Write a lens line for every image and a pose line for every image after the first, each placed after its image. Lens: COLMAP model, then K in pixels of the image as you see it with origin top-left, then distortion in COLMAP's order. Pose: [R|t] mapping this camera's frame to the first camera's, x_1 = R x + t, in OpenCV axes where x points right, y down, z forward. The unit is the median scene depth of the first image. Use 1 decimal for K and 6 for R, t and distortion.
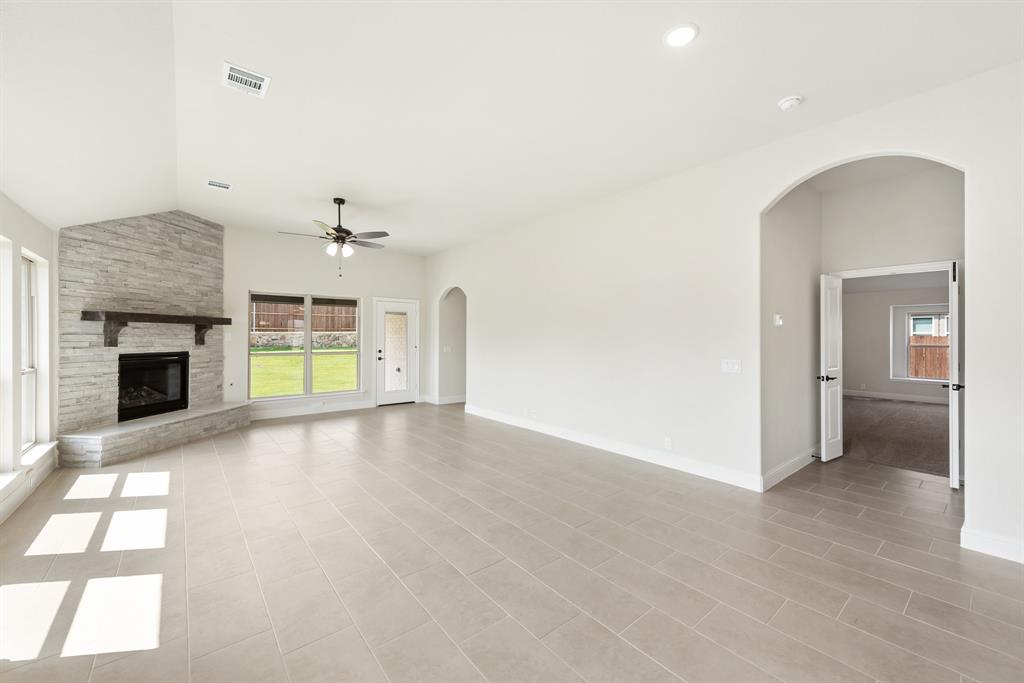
lens RADIAL K [[401.9, 0, 511.6], [0, 401.9, 338.2], [0, 0, 1]] dist [0.003450, -0.000032]
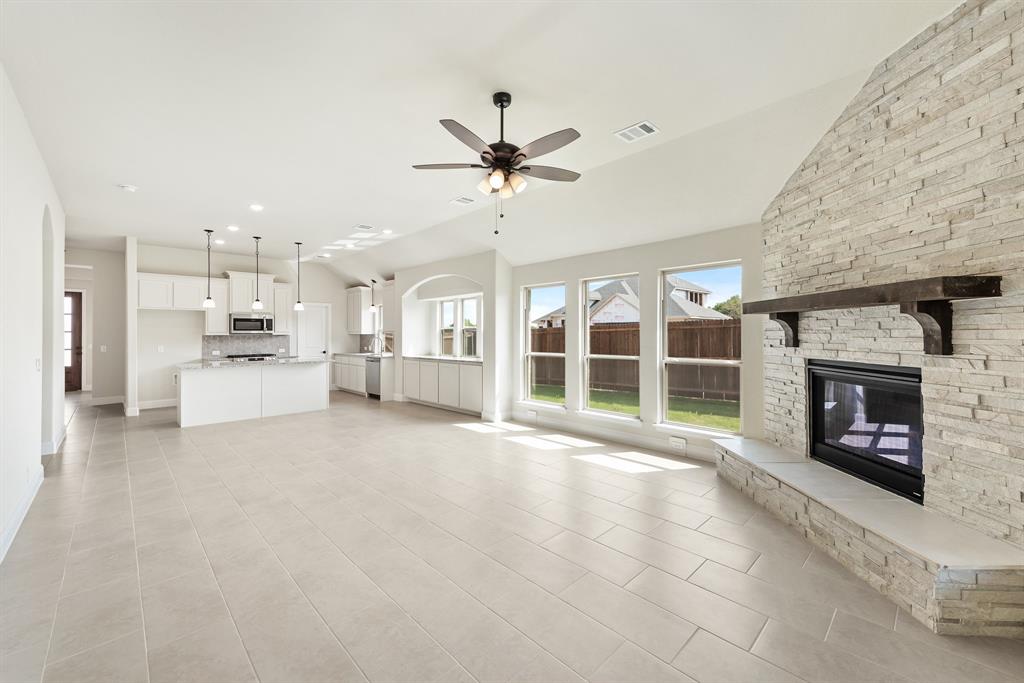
lens RADIAL K [[407.2, 0, 516.3], [0, 407.2, 331.1], [0, 0, 1]] dist [0.001867, -0.000309]
pose [[-0.996303, 0.001778, -0.085886, -0.362371], [0.002021, 0.999994, -0.002746, -0.005889], [0.085881, -0.002909, -0.996301, 1.434490]]
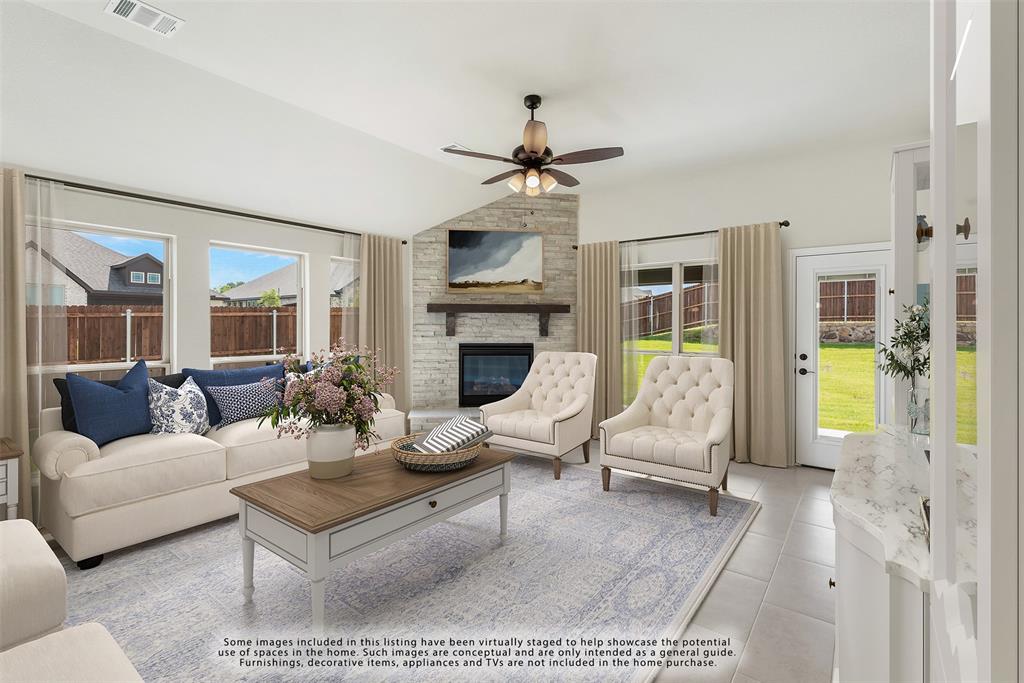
lens RADIAL K [[464.0, 0, 515.3], [0, 464.0, 327.8], [0, 0, 1]] dist [0.025171, 0.000054]
pose [[0.240072, 0.001492, -0.970754, 0.218840], [-0.005592, 0.999984, 0.000154, -0.002212], [0.970739, 0.005392, 0.240076, 0.735568]]
